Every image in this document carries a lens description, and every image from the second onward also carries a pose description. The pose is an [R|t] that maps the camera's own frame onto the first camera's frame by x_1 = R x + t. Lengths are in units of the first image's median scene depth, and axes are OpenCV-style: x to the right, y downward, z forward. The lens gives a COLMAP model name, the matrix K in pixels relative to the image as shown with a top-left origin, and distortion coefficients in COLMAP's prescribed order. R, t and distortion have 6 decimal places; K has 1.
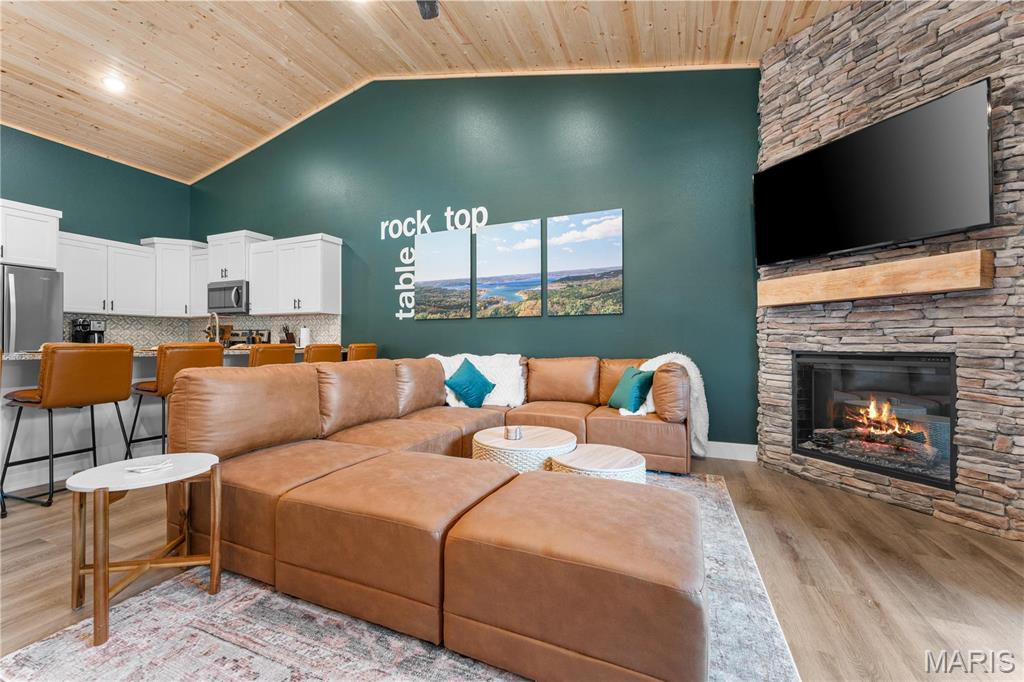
lens RADIAL K [[406.1, 0, 512.5], [0, 406.1, 342.0], [0, 0, 1]] dist [0.002643, -0.000558]
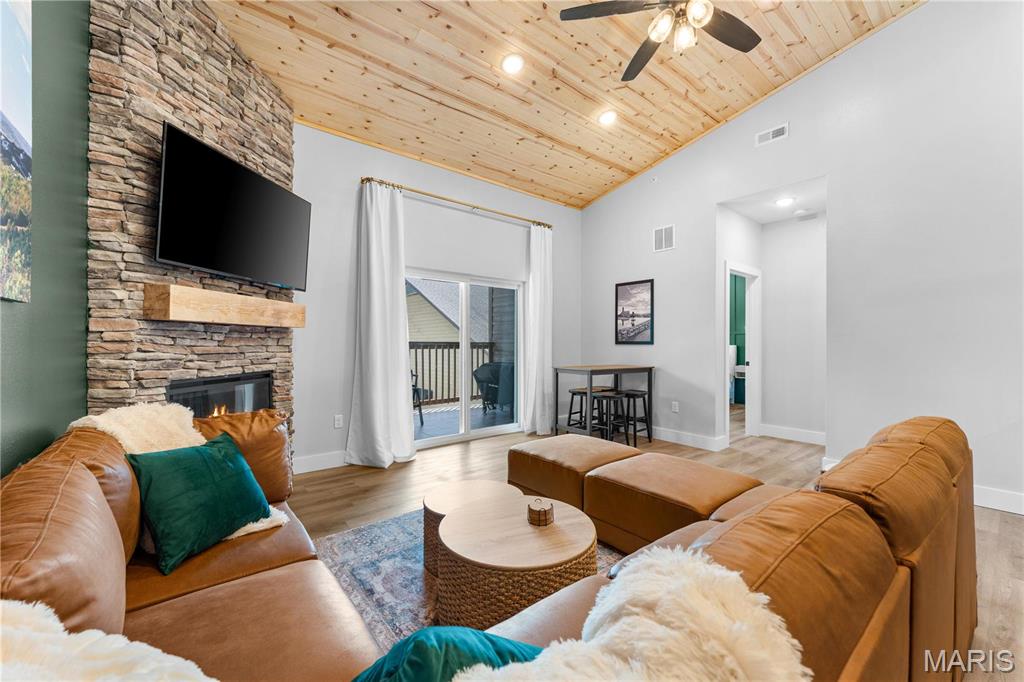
lens RADIAL K [[406.1, 0, 510.2], [0, 406.1, 341.6], [0, 0, 1]] dist [0.002643, -0.000558]
pose [[-0.874772, -0.003562, 0.484521, -0.168627], [-0.007233, 0.999958, -0.005707, -0.037057], [-0.484480, -0.008496, -0.874761, 0.963469]]
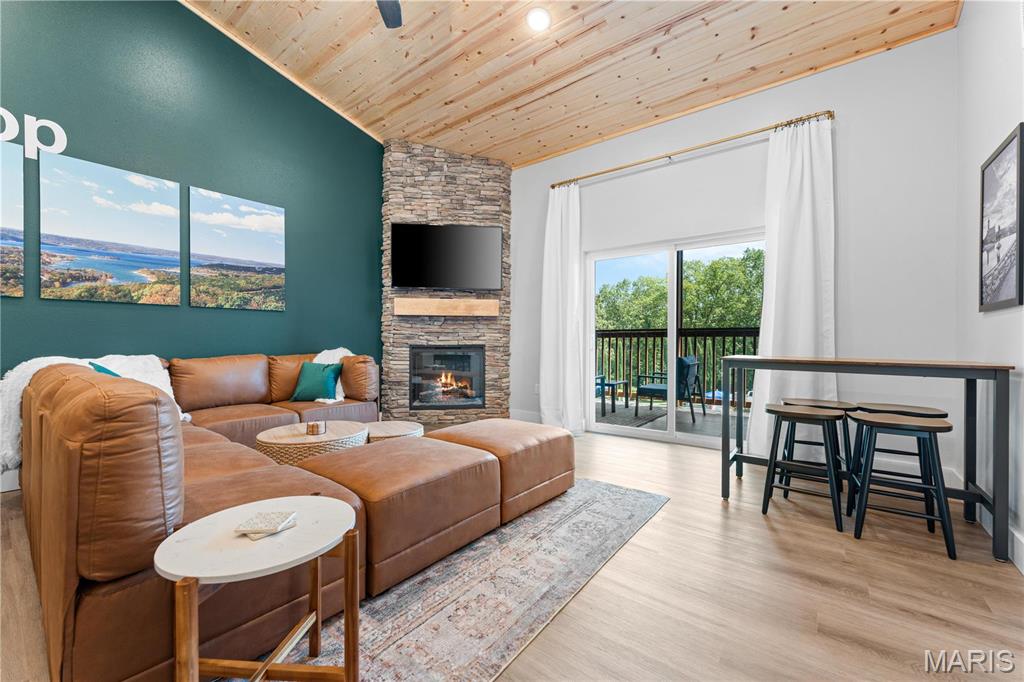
lens RADIAL K [[406.1, 0, 511.6], [0, 406.1, 341.6], [0, 0, 1]] dist [0.002643, -0.000558]
pose [[0.263395, -0.003854, 0.964680, -0.504590], [-0.005535, 0.999970, 0.005506, -0.001424], [-0.964672, -0.006790, 0.263366, 0.153011]]
